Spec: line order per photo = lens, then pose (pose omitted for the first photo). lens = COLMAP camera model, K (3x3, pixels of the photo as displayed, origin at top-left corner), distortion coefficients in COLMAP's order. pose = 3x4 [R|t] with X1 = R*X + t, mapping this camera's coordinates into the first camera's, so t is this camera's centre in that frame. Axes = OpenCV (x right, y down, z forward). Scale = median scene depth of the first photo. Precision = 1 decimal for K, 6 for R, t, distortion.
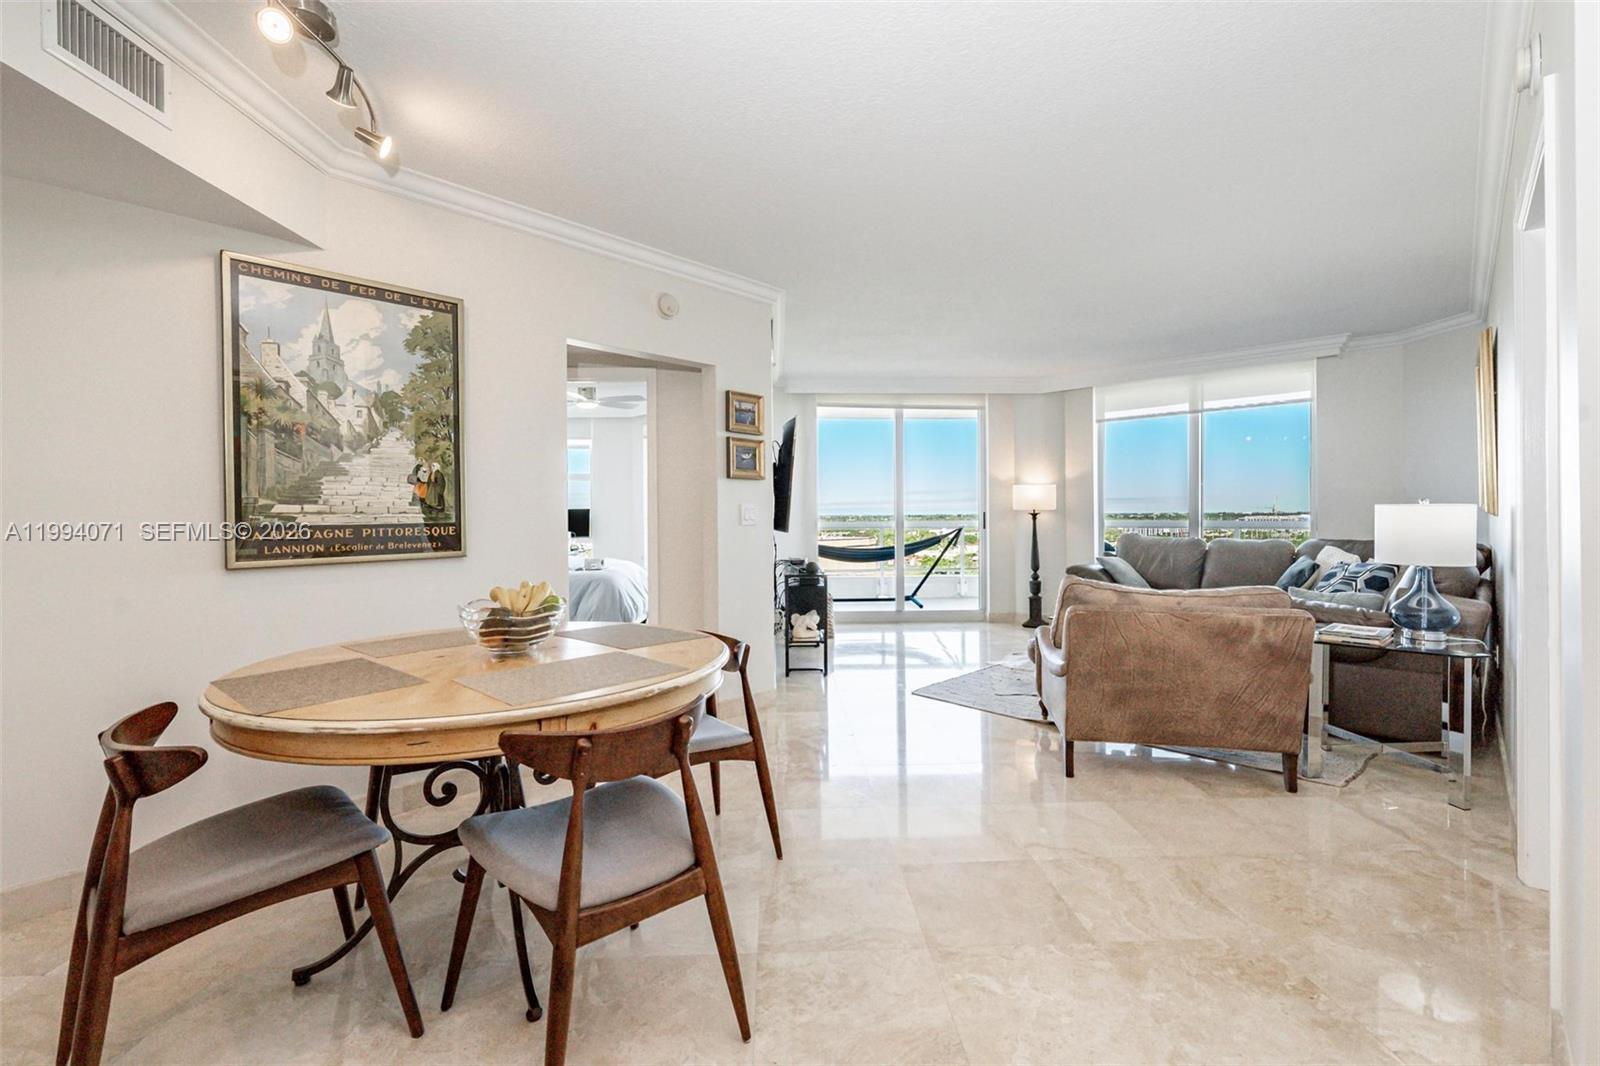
lens RADIAL K [[700.6, 0, 806.8], [0, 700.6, 519.4], [0, 0, 1]] dist [-0.005526, 0.002492]
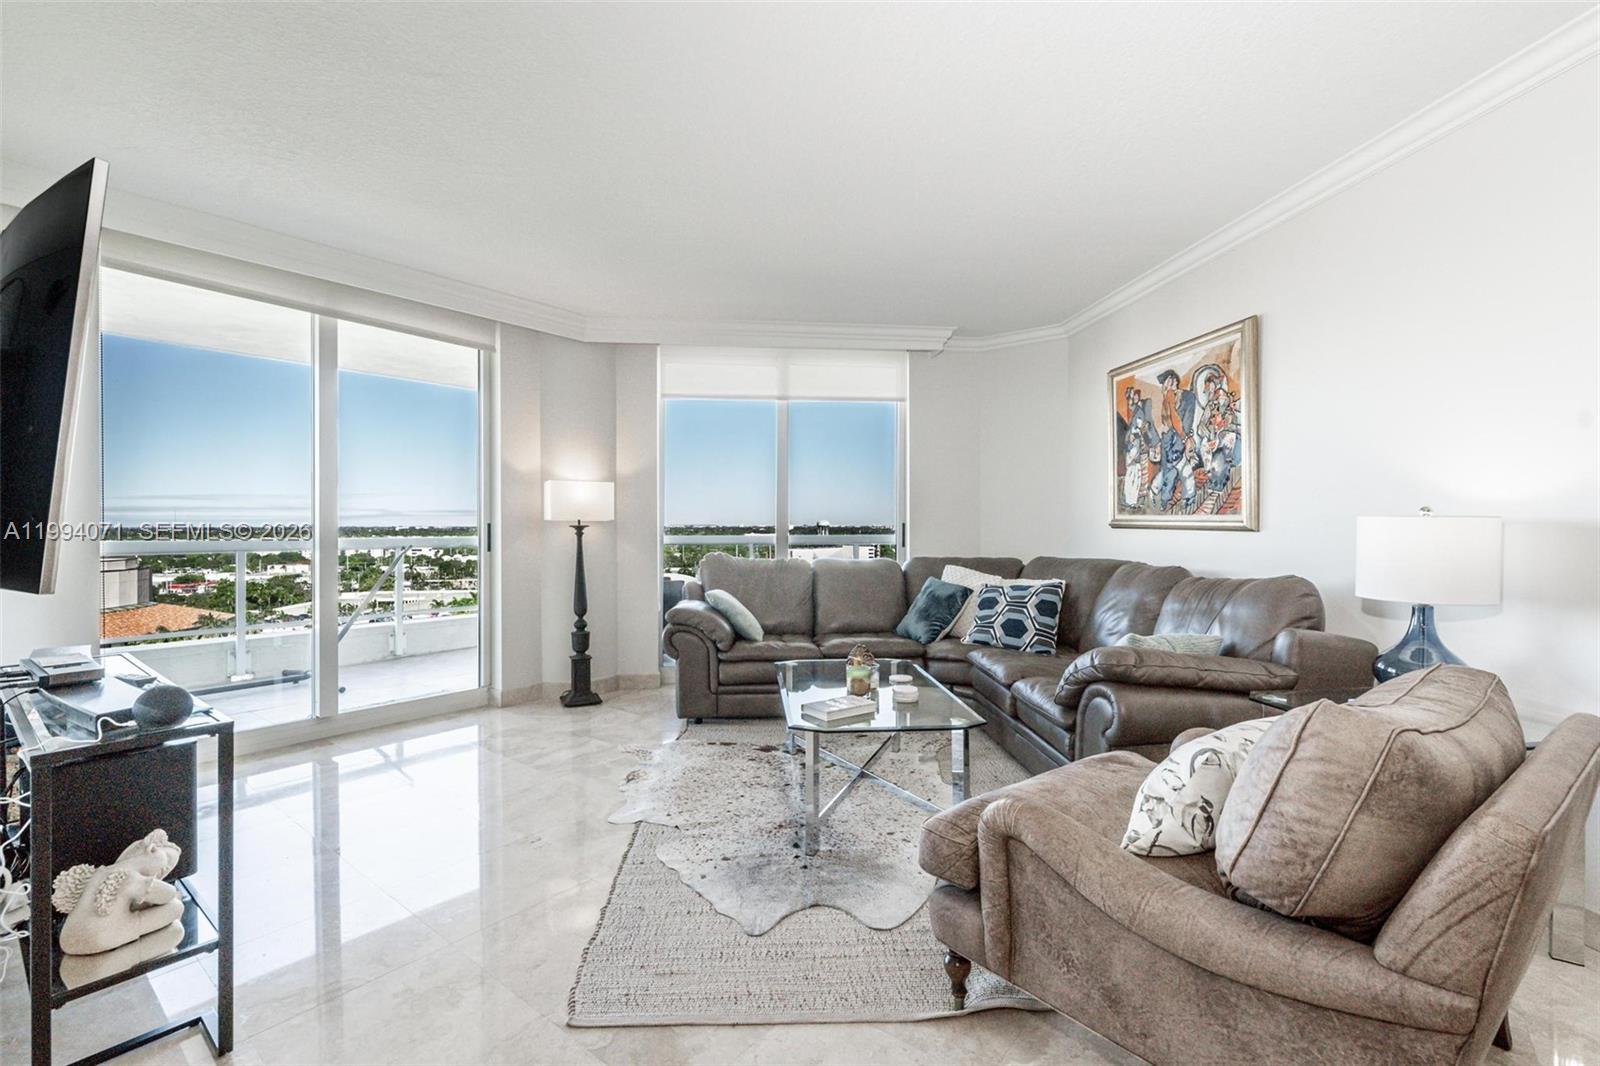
lens RADIAL K [[700.6, 0, 797.9], [0, 700.6, 529.0], [0, 0, 1]] dist [-0.005526, 0.002492]
pose [[0.650910, 0.002991, 0.759149, -0.076656], [0.001240, 0.999987, -0.005003, -0.005251], [-0.759154, 0.004198, 0.650898, 1.103322]]
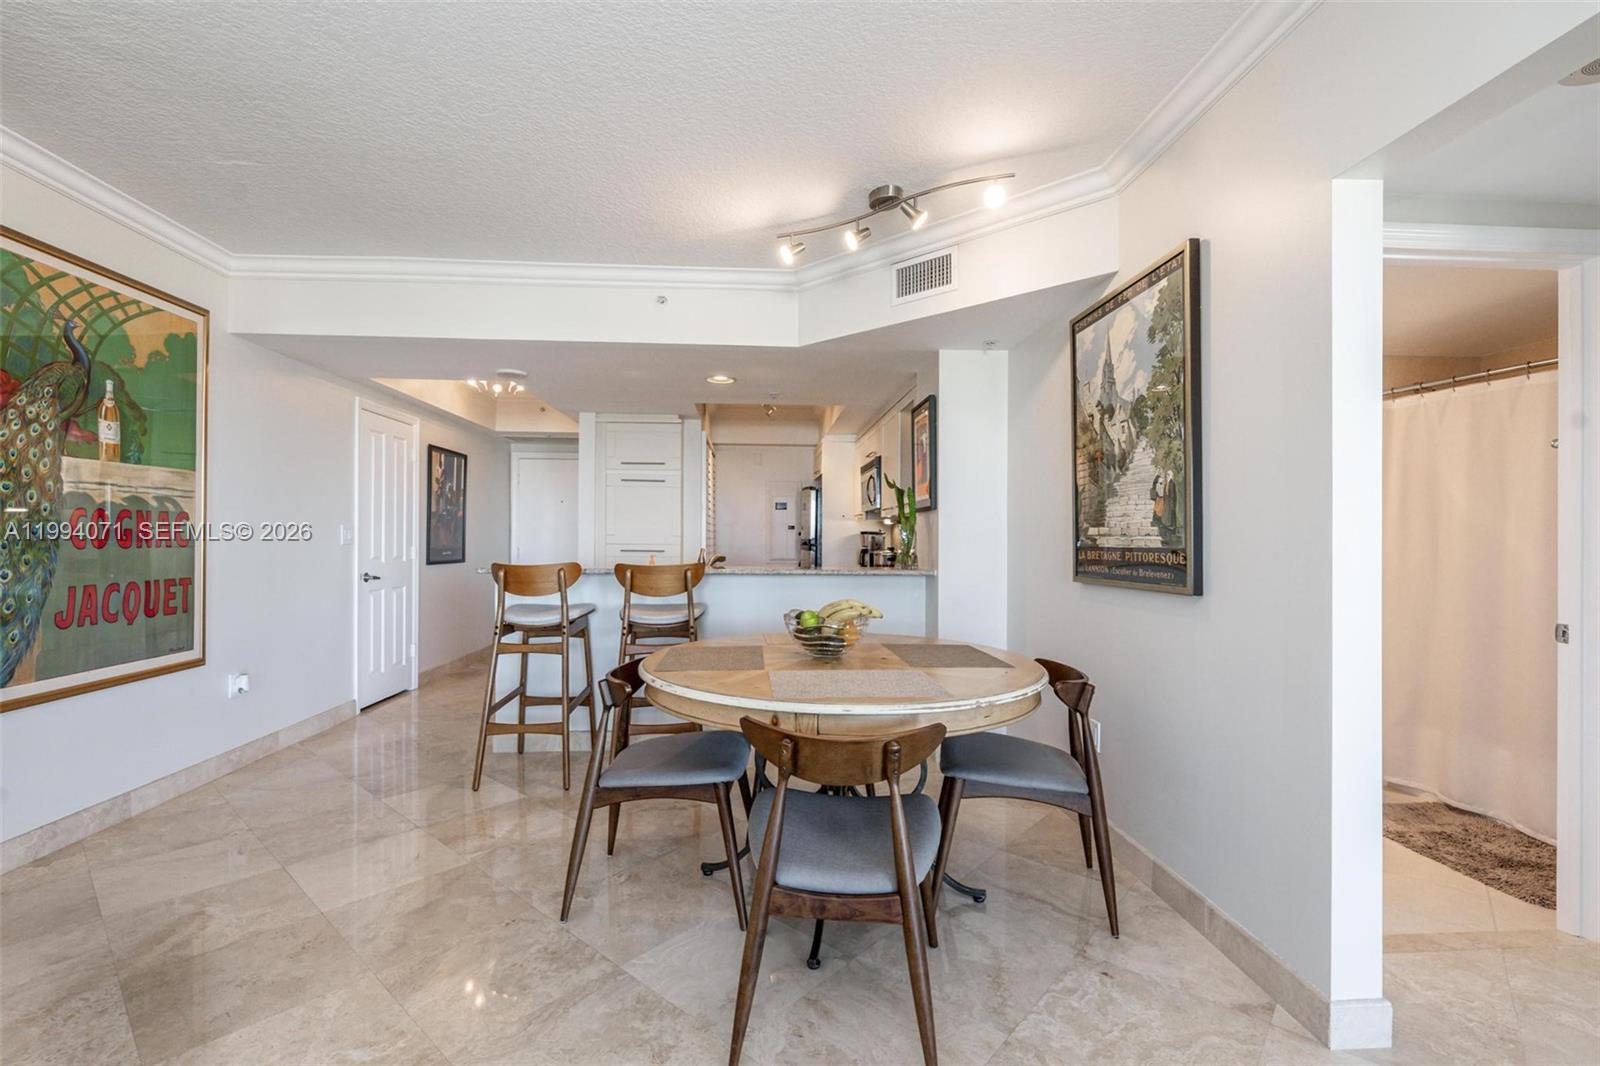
lens RADIAL K [[700.6, 0, 798.3], [0, 700.6, 542.6], [0, 0, 1]] dist [-0.005526, 0.002492]
pose [[-0.688311, 0.010938, -0.725333, 0.321717], [-0.001509, 0.999863, 0.016509, -0.013006], [0.725414, 0.012458, -0.688200, 1.247471]]
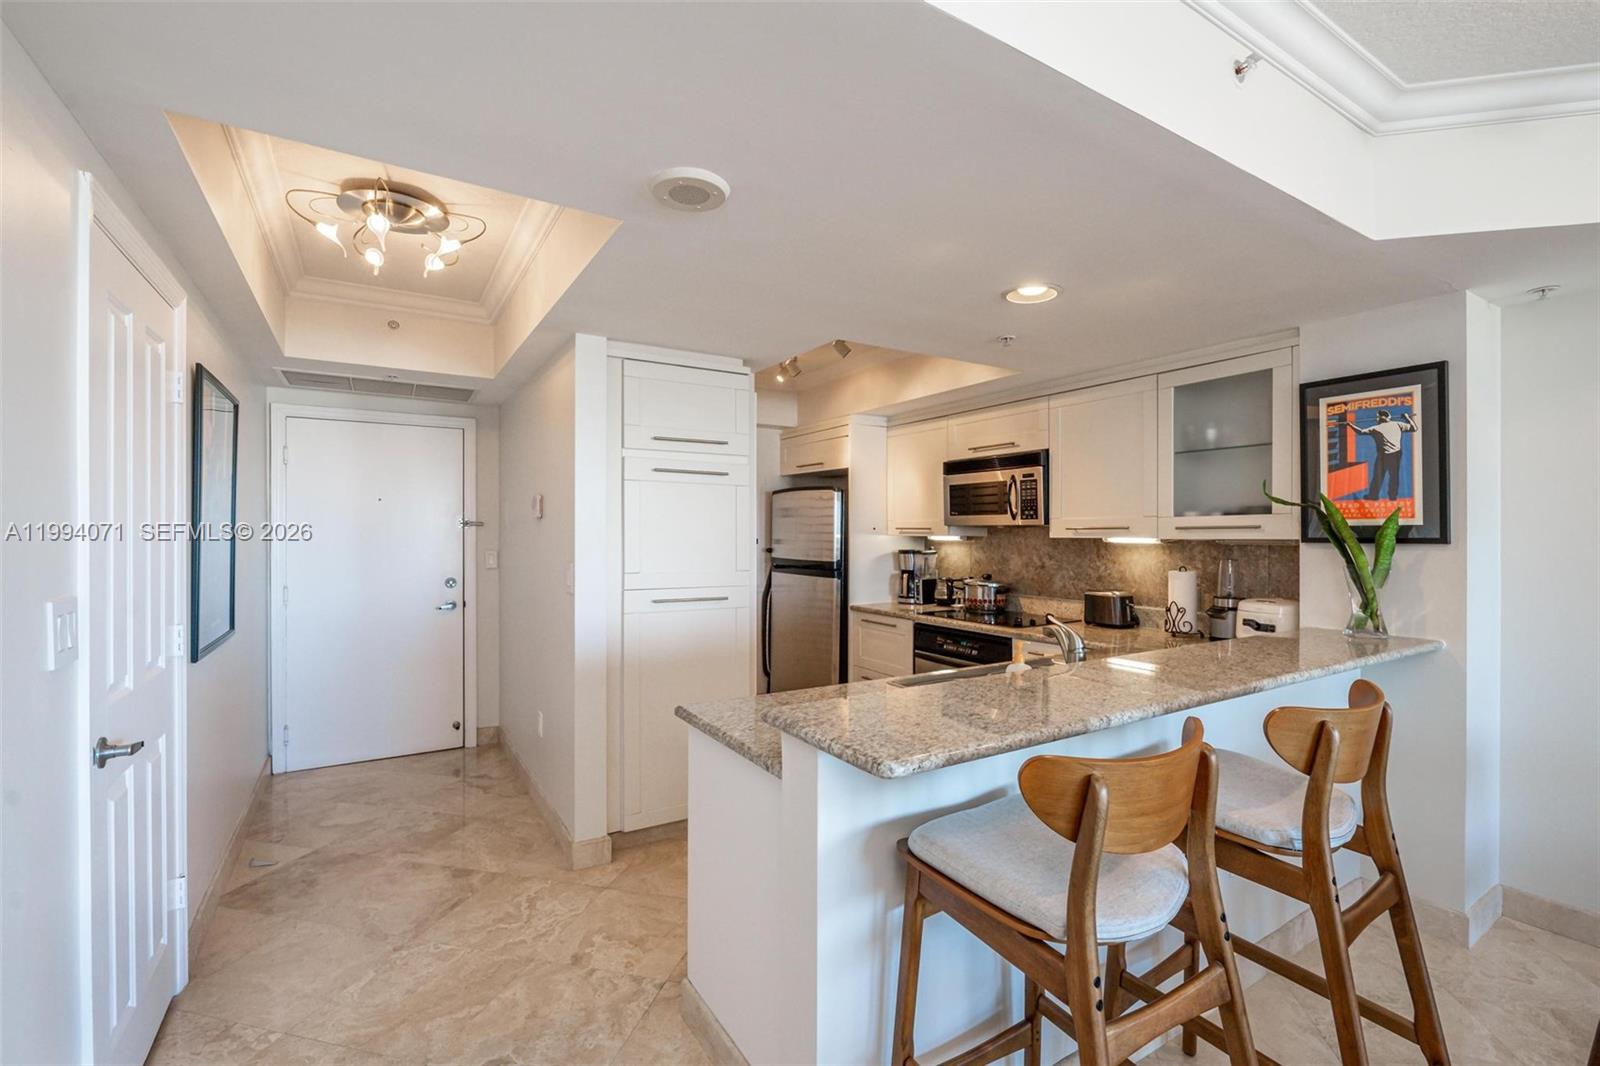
lens RADIAL K [[700.6, 0, 799.3], [0, 700.6, 529.6], [0, 0, 1]] dist [-0.005526, 0.002492]
pose [[-0.269573, 0.007808, -0.962948, 0.188131], [-0.003101, 0.999955, 0.008977, -0.075785], [0.962975, 0.005406, -0.269537, 0.010390]]
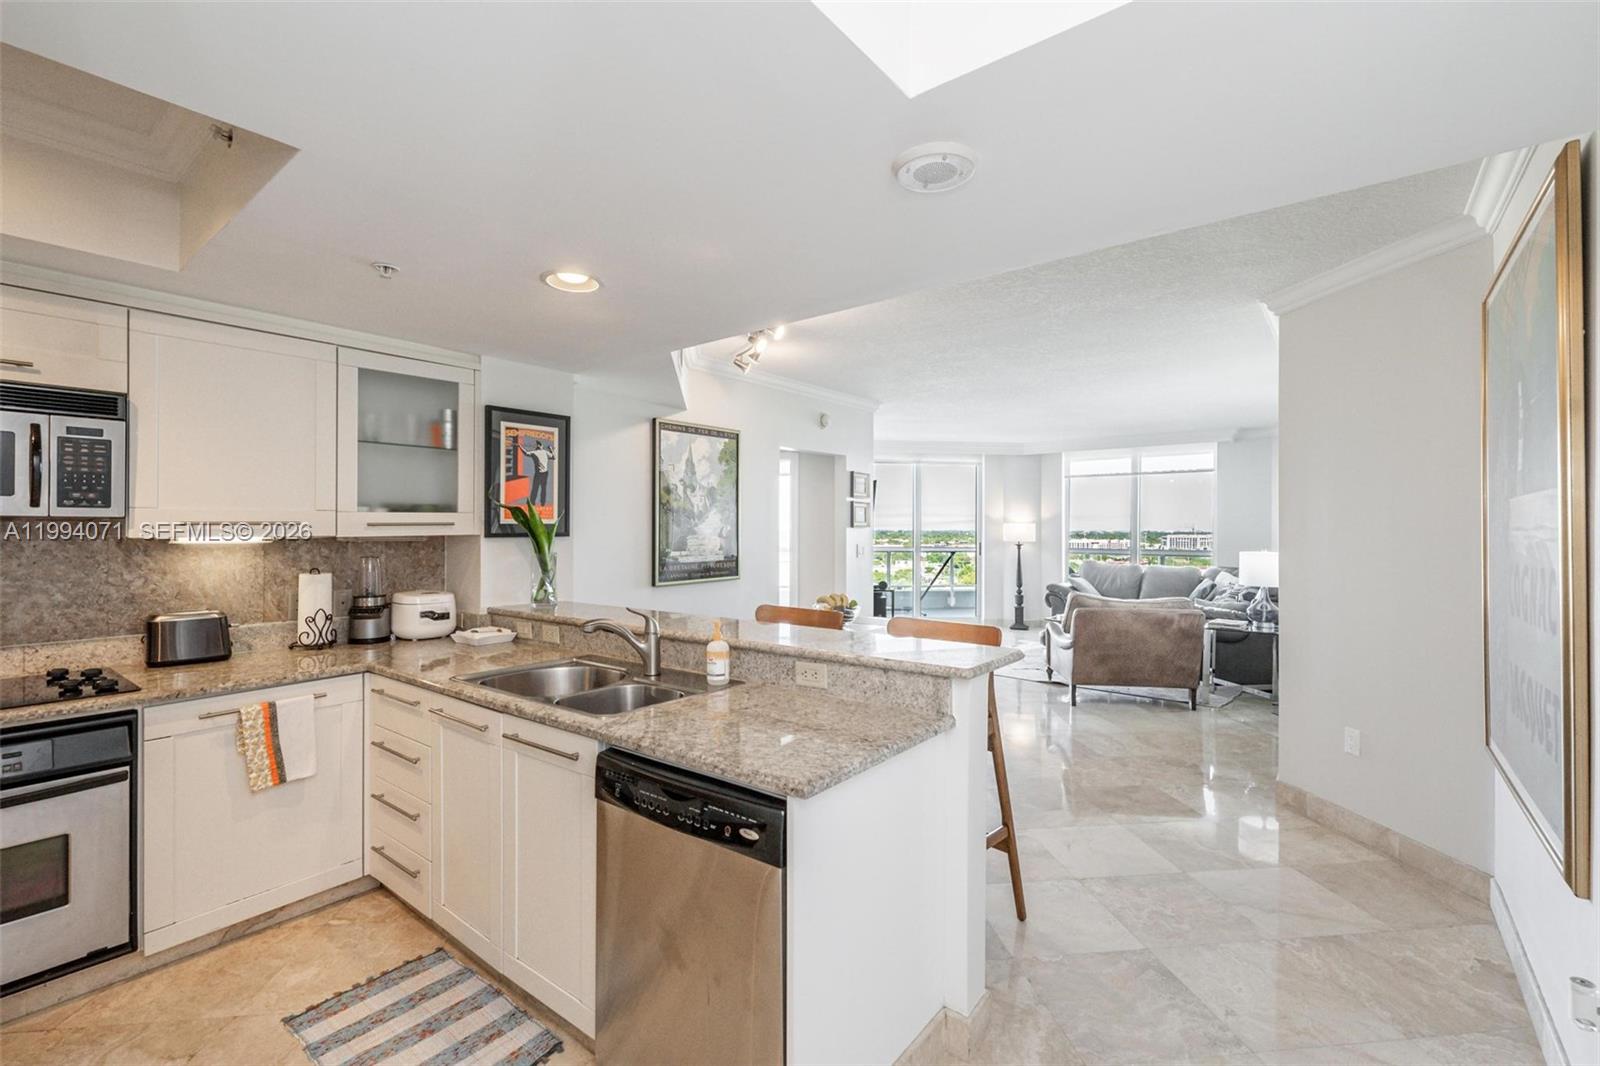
lens RADIAL K [[700.6, 0, 808.3], [0, 700.6, 527.8], [0, 0, 1]] dist [-0.005526, 0.002492]
pose [[0.996337, 0.010577, 0.084860, -0.484834], [-0.009883, 0.999914, -0.008598, -0.063055], [-0.084944, 0.007728, 0.996356, -0.764558]]
